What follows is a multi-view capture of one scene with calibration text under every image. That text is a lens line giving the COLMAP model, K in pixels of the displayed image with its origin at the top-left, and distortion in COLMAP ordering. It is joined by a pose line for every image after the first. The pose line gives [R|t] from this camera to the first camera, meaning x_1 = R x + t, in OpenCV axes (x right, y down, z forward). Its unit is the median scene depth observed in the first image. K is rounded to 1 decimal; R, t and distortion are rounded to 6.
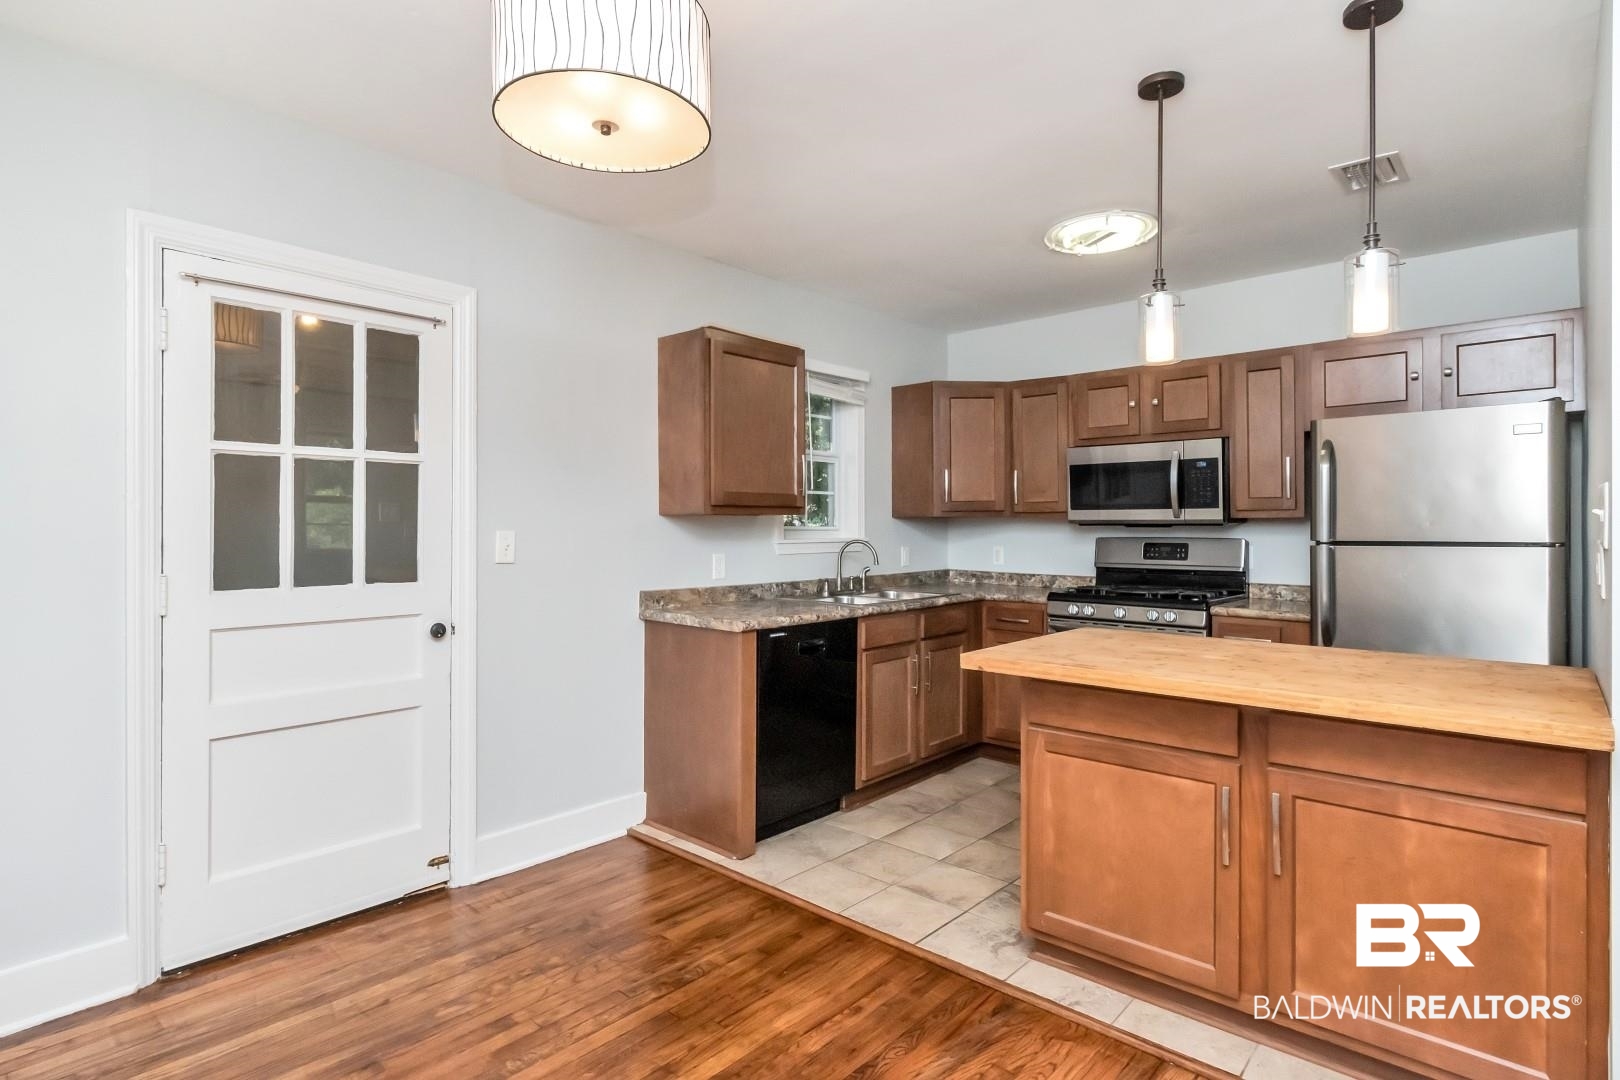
lens RADIAL K [[821.5, 0, 810.0], [0, 821.5, 540.0], [0, 0, 1]] dist [-0.000653, -0.000689]
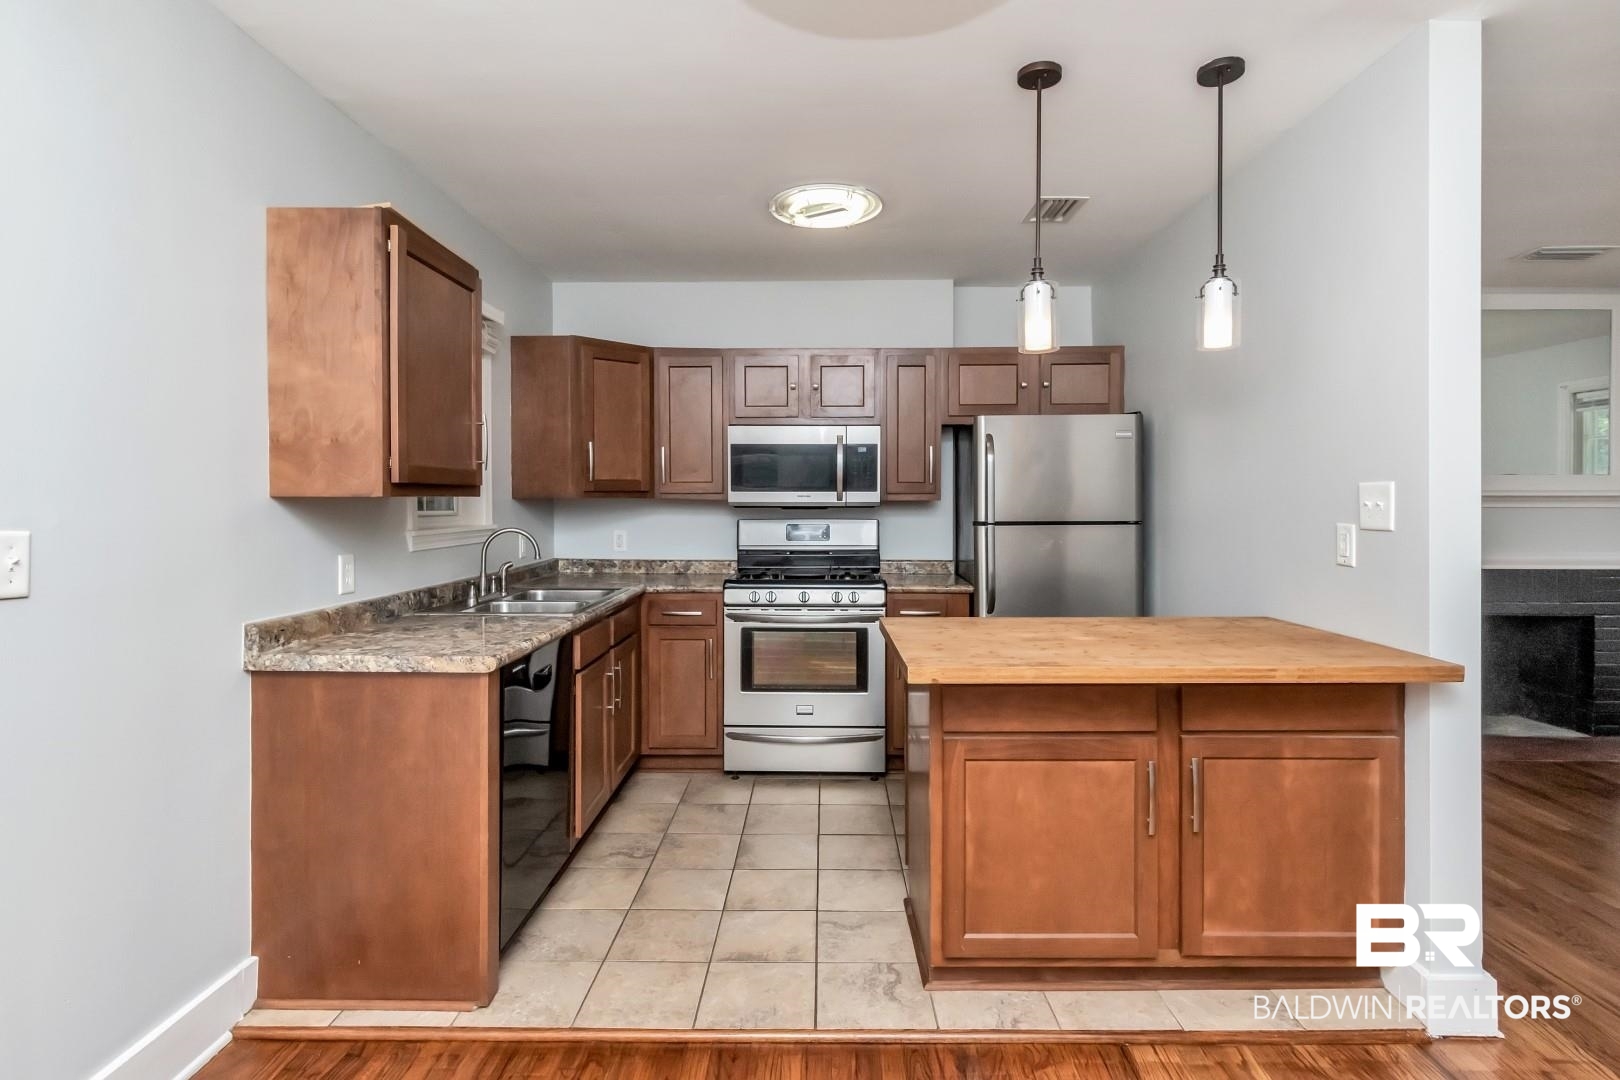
lens RADIAL K [[821.3, 0, 810.7], [0, 821.3, 516.1], [0, 0, 1]] dist [-0.000391, -0.001289]
pose [[0.750608, -0.013171, 0.660616, -0.288333], [0.012381, 0.999906, 0.005868, -0.014917], [-0.660631, 0.003775, 0.750701, 0.275519]]
